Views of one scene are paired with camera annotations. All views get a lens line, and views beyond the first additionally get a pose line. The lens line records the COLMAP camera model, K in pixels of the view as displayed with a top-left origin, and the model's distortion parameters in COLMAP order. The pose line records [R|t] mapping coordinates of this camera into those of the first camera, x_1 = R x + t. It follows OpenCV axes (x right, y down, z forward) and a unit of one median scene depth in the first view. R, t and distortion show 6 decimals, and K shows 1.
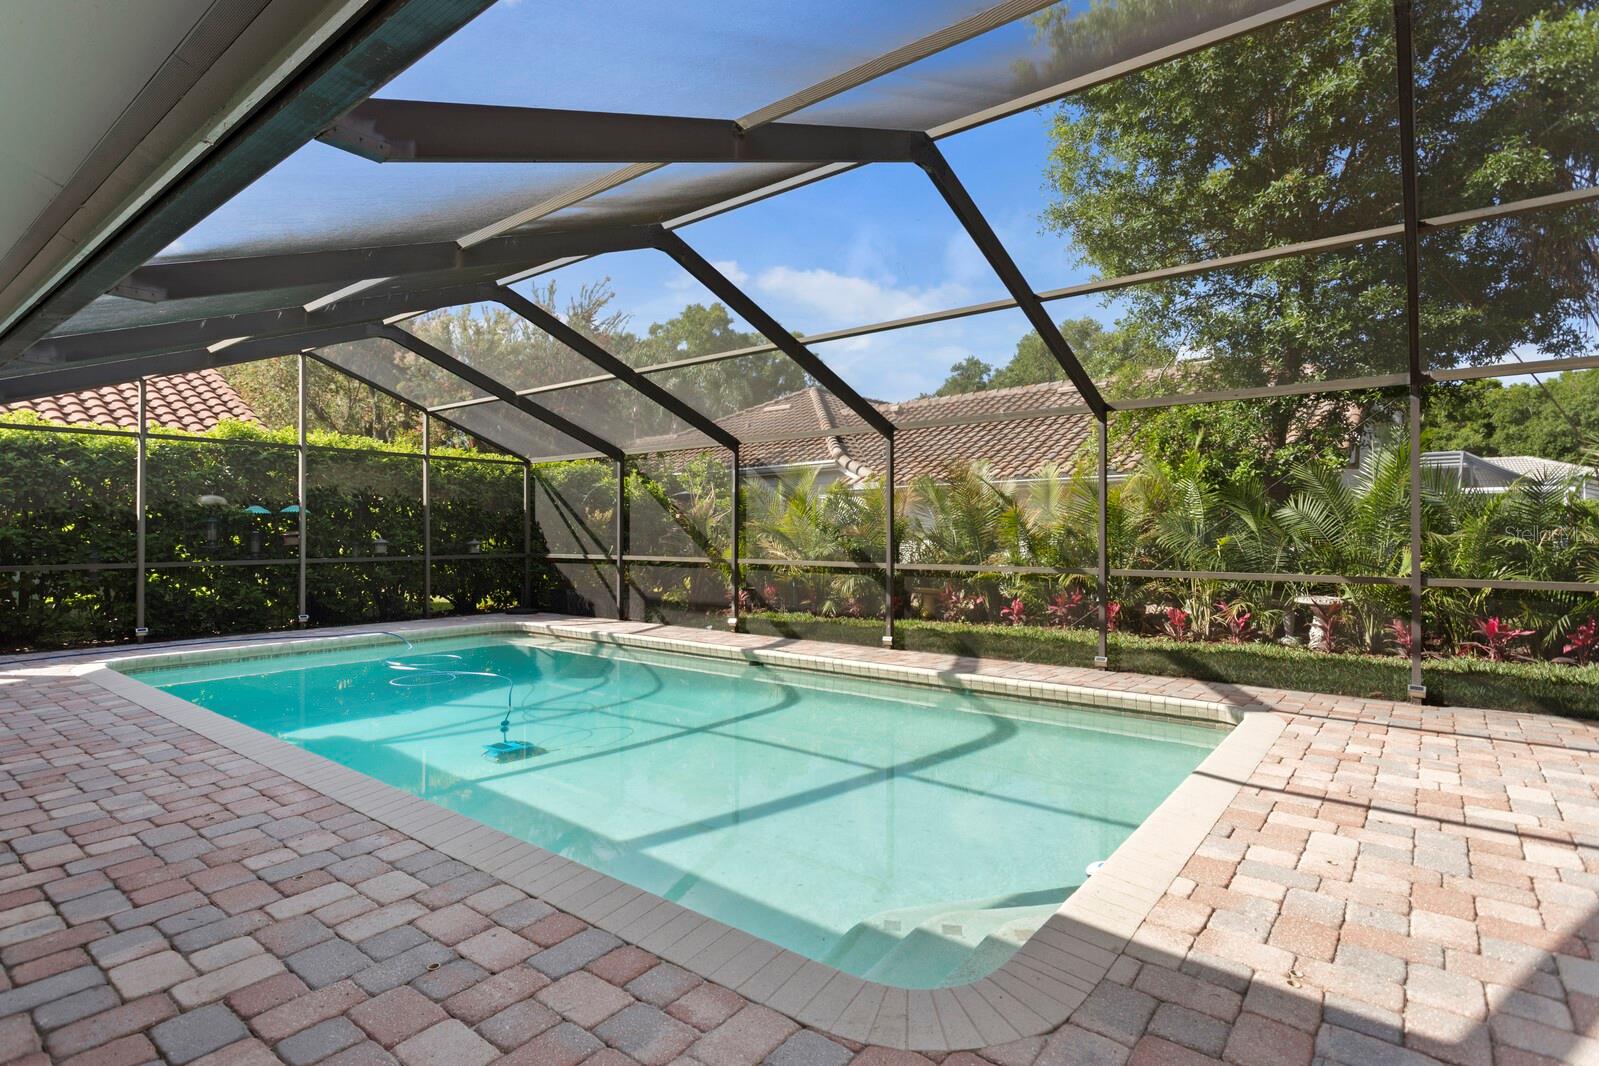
lens RADIAL K [[796.7, 0, 798.9], [0, 796.7, 531.2], [0, 0, 1]] dist [-0.015961, 0.007337]
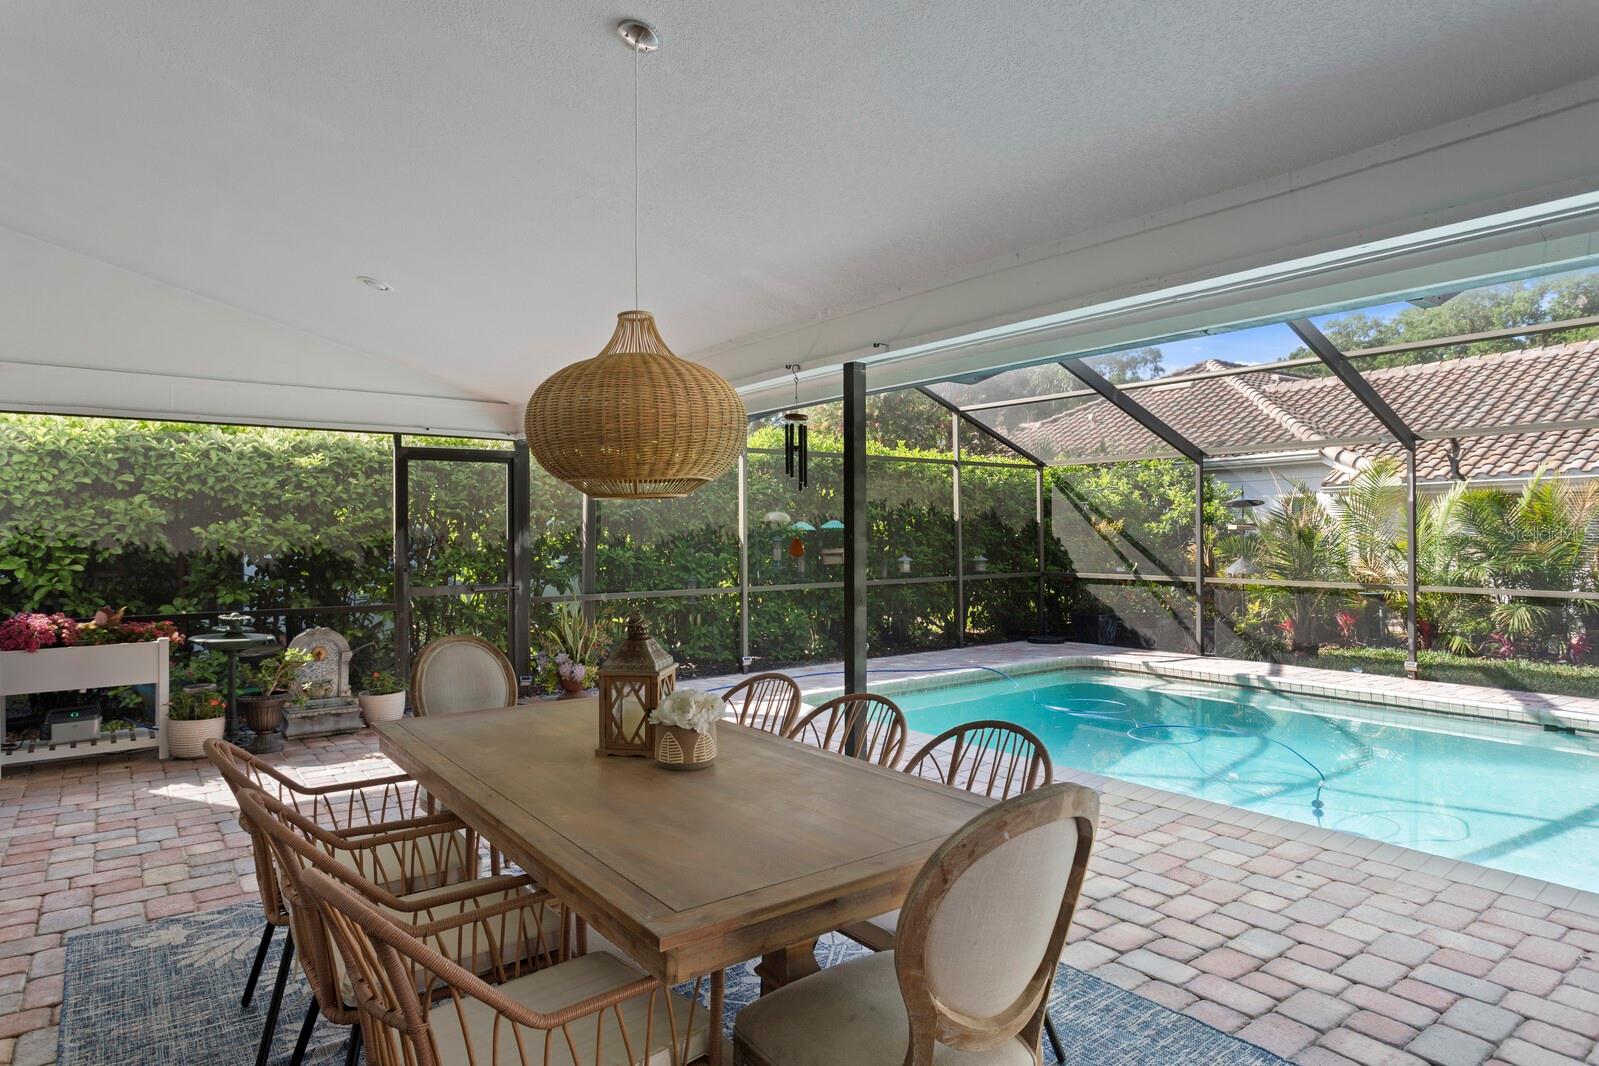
lens RADIAL K [[911.5, 0, 806.1], [0, 911.5, 534.5], [0, 0, 1]] dist [-0.003542, -0.000437]
pose [[0.966988, -0.004025, -0.254791, -0.400926], [0.005087, 0.999981, 0.003512, -0.020589], [0.254772, -0.004692, 0.966990, -0.017973]]
